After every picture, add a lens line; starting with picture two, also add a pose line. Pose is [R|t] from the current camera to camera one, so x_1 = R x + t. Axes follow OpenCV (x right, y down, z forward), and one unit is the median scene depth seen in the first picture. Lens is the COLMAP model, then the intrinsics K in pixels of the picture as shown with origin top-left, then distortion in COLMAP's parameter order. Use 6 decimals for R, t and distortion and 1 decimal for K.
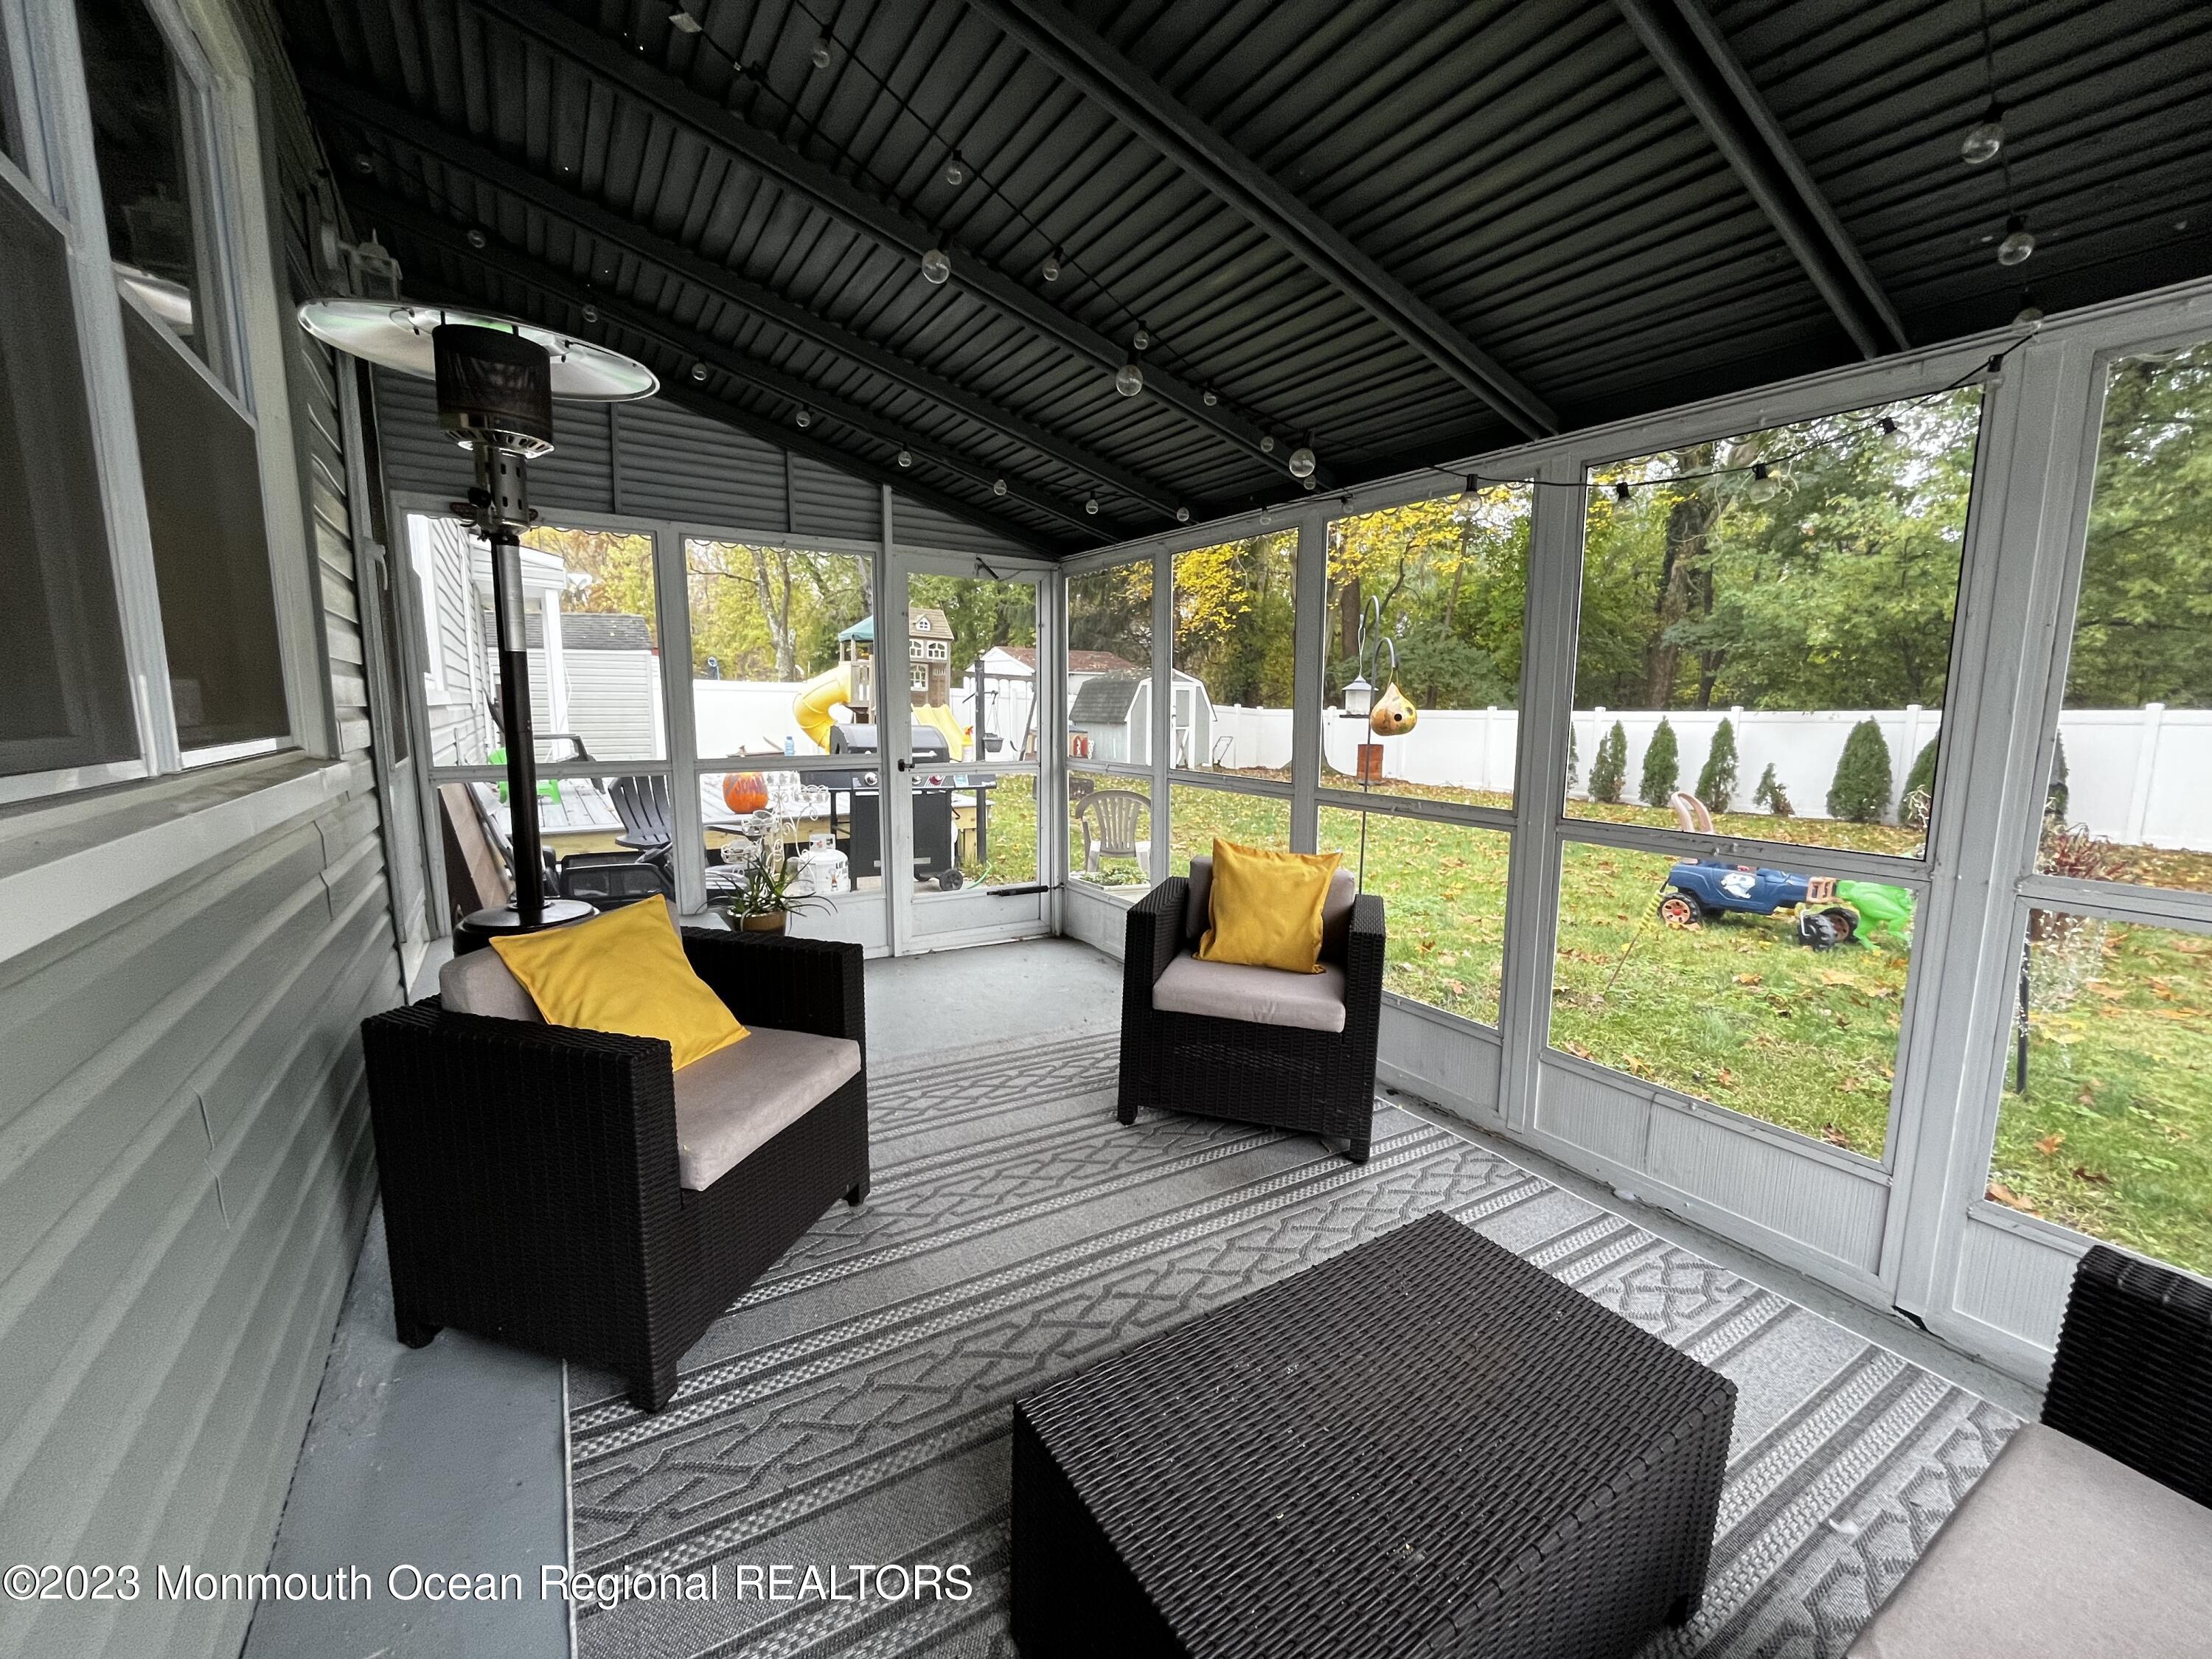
lens RADIAL K [[893.6, 0, 1106.1], [0, 893.6, 825.1], [0, 0, 1]] dist [0.000321, -0.000193]
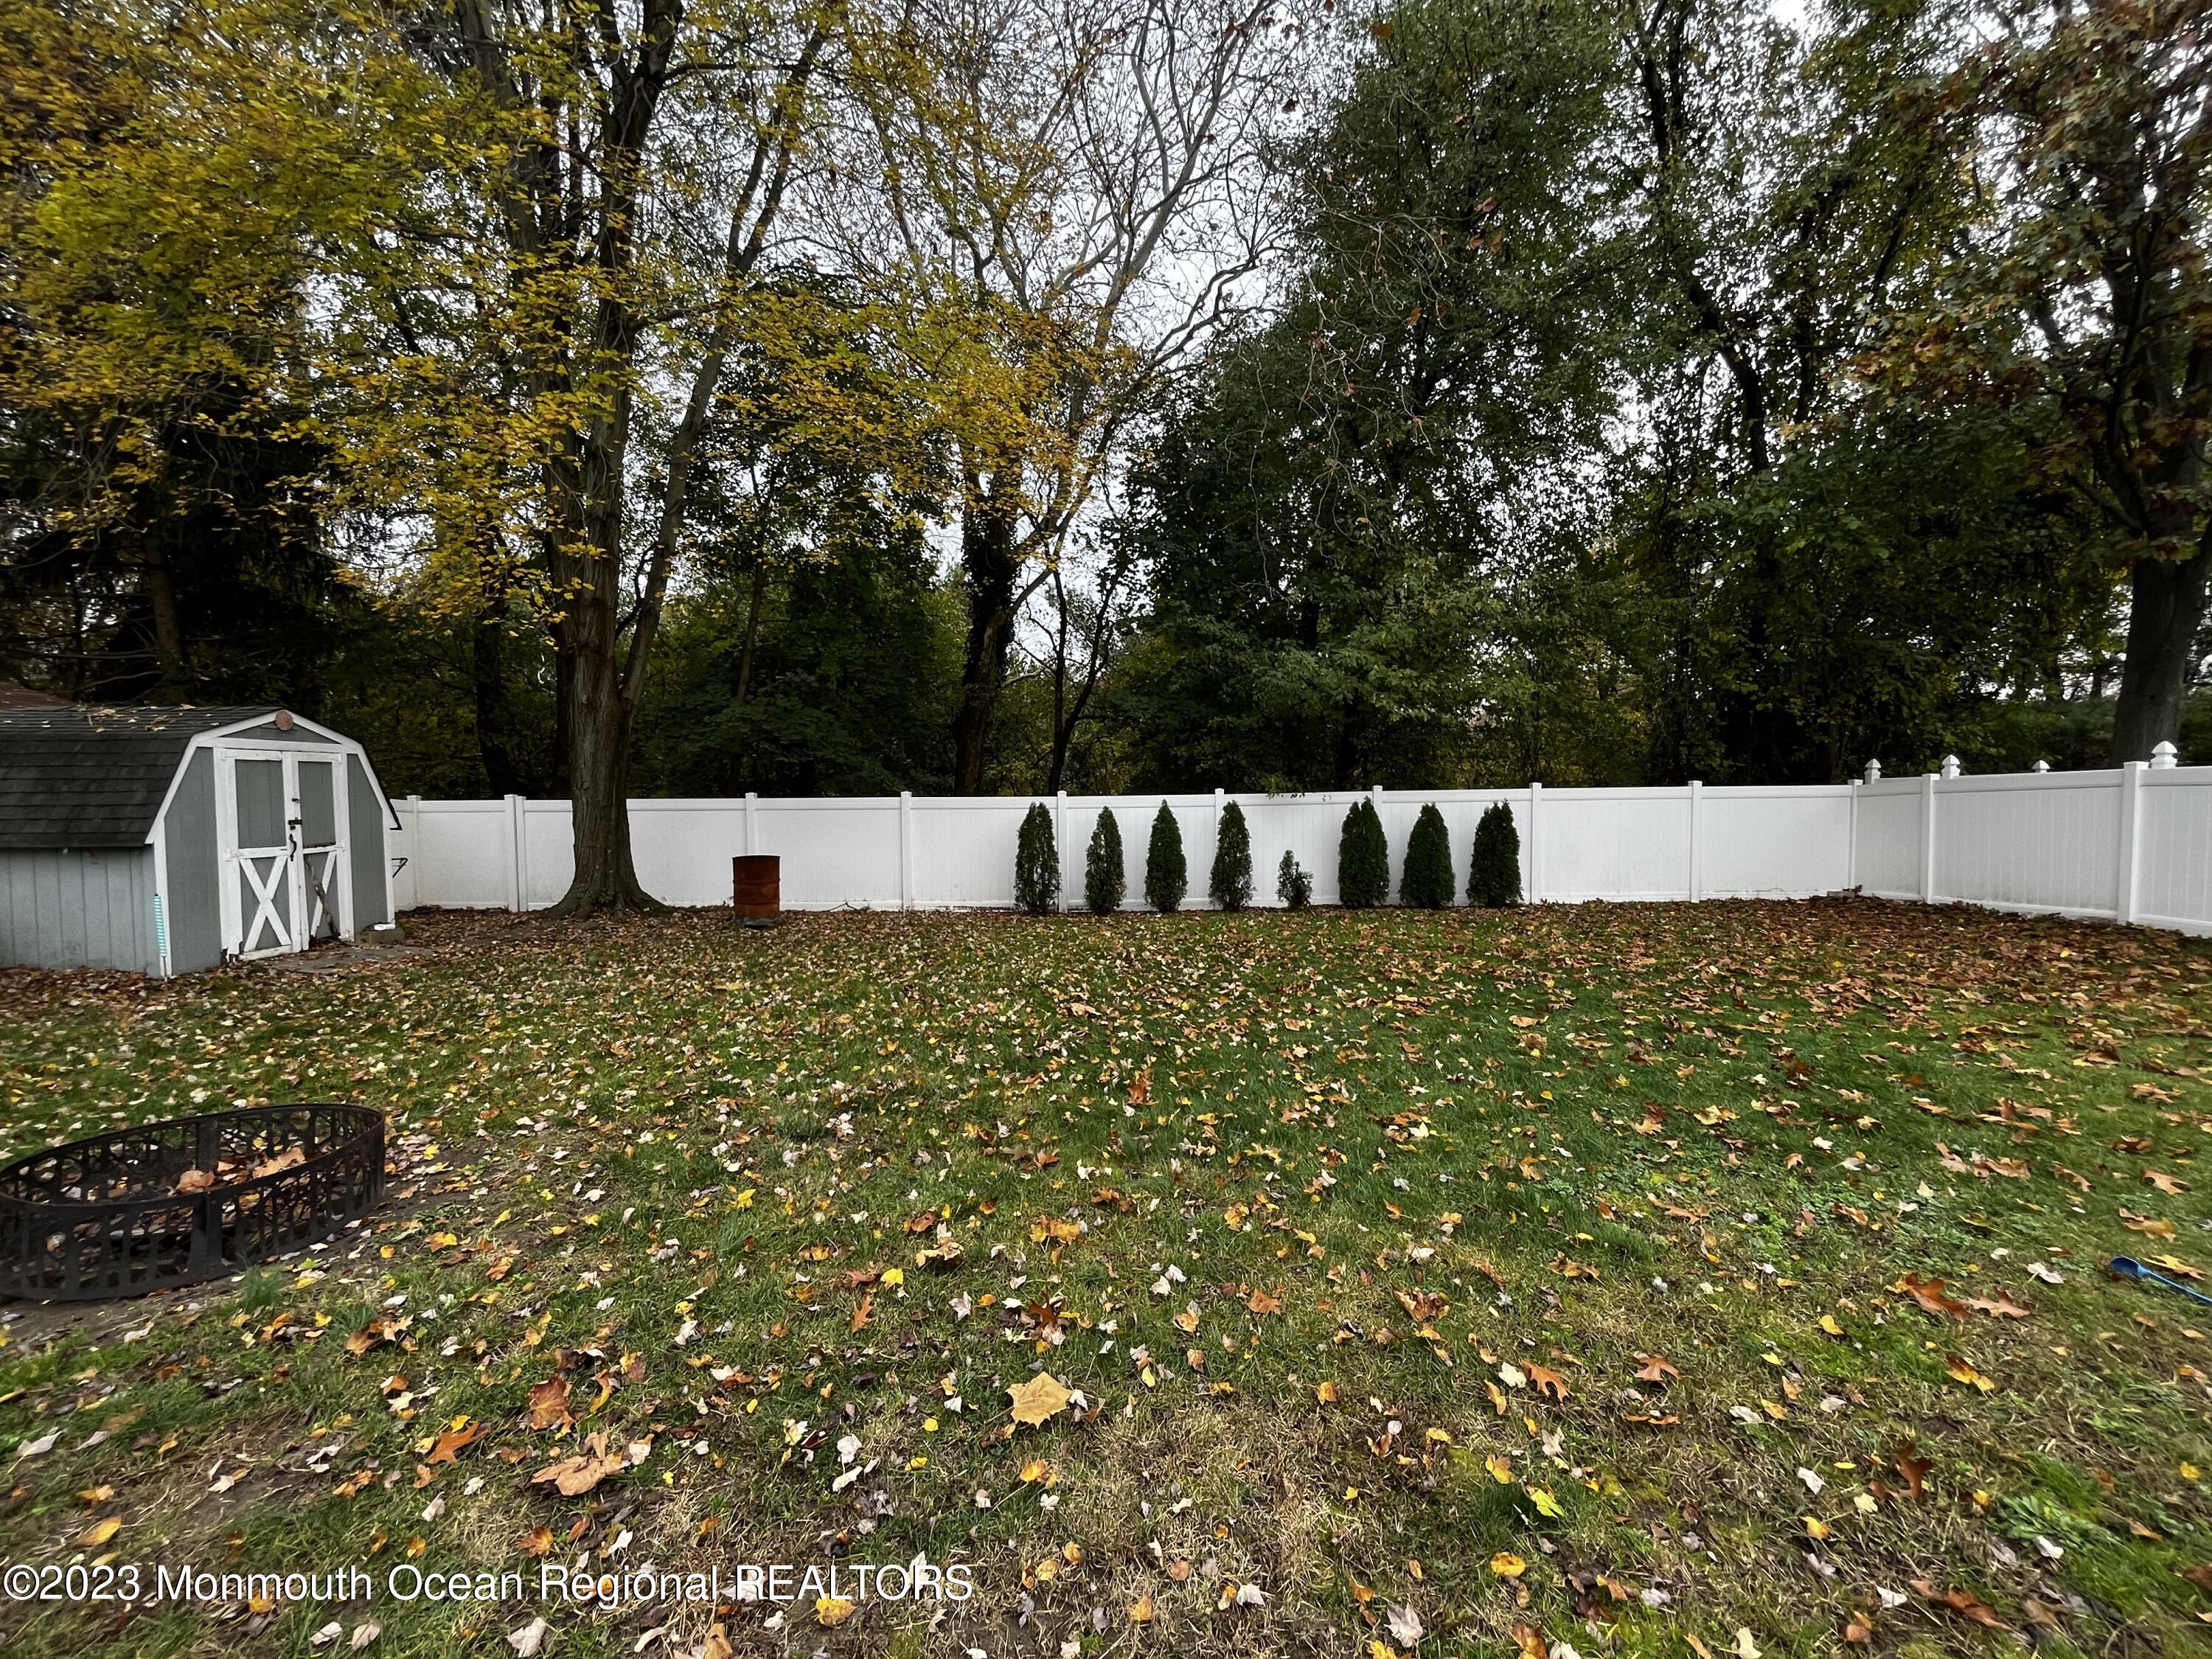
lens RADIAL K [[893.6, 0, 1106.1], [0, 893.6, 825.1], [0, 0, 1]] dist [0.000321, -0.000193]
pose [[0.528924, -0.043976, 0.847529, -0.108303], [0.122077, 0.992213, -0.024703, -0.091163], [-0.839843, 0.116530, 0.530174, 0.650024]]
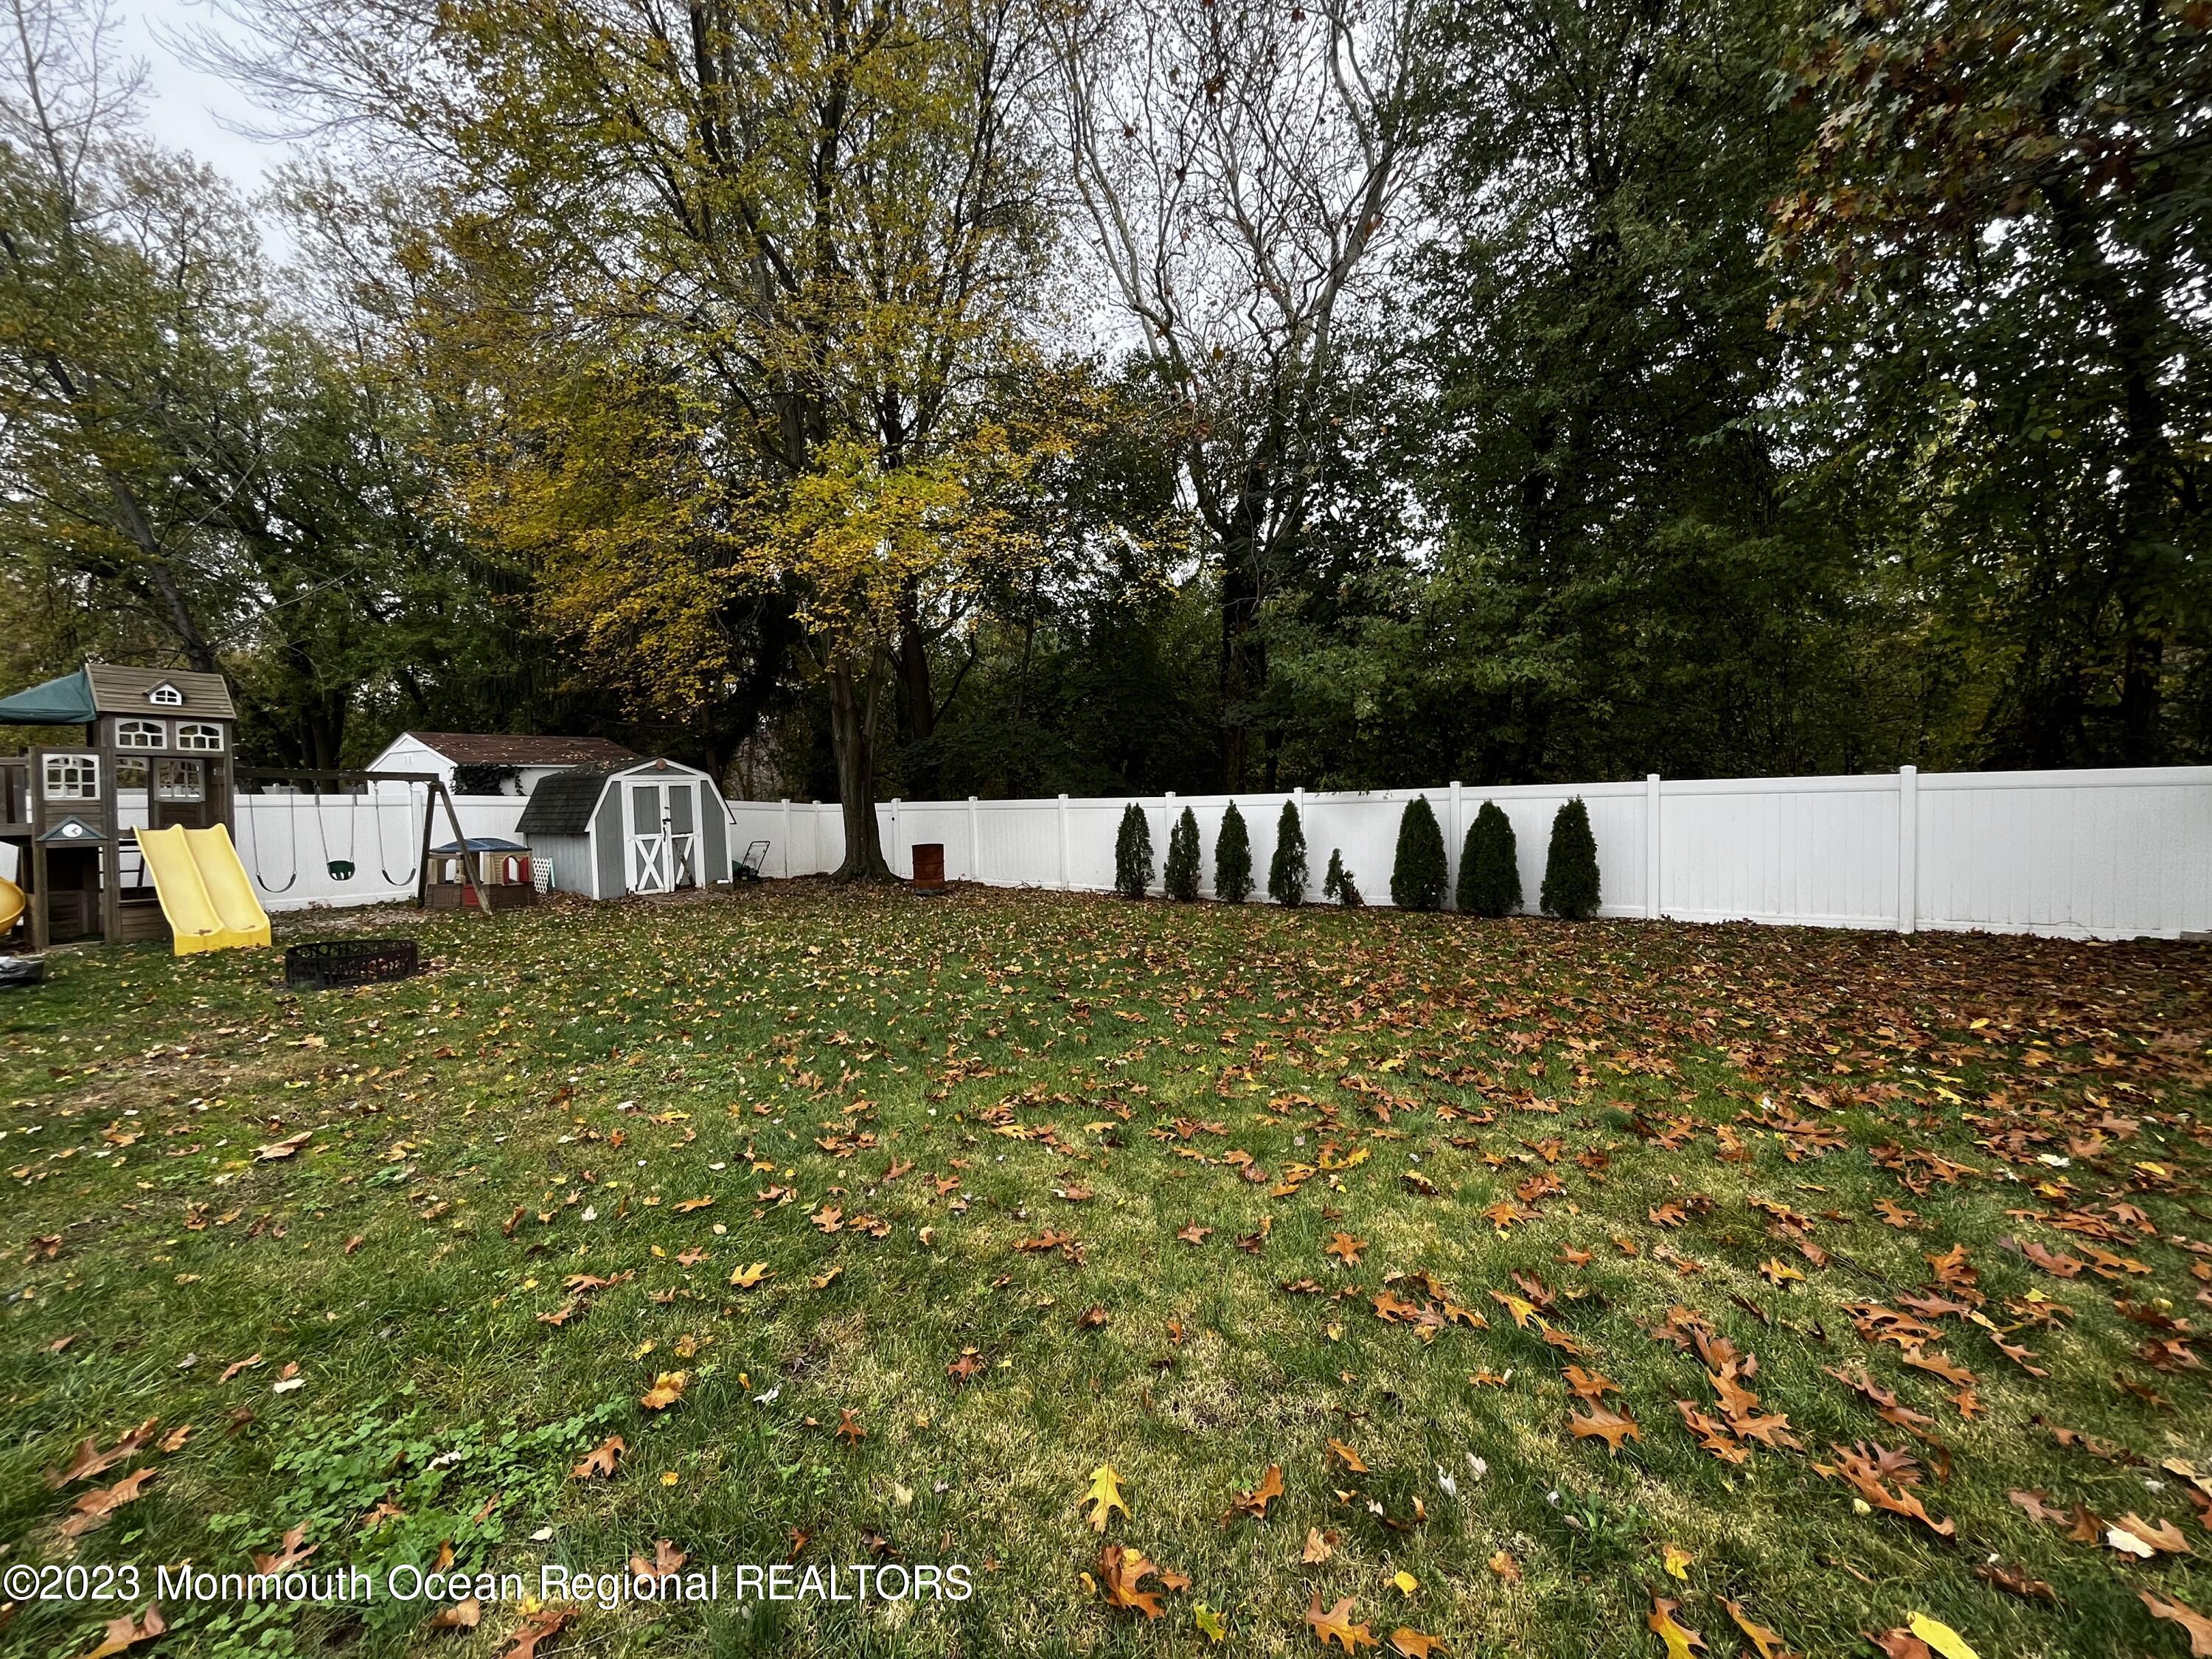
lens RADIAL K [[893.6, 0, 1106.1], [0, 893.6, 825.1], [0, 0, 1]] dist [0.000321, -0.000193]
pose [[0.924196, -0.048446, 0.378833, 0.184151], [0.084256, 0.993346, -0.078519, -0.040704], [-0.372508, 0.104486, 0.922128, 0.246125]]
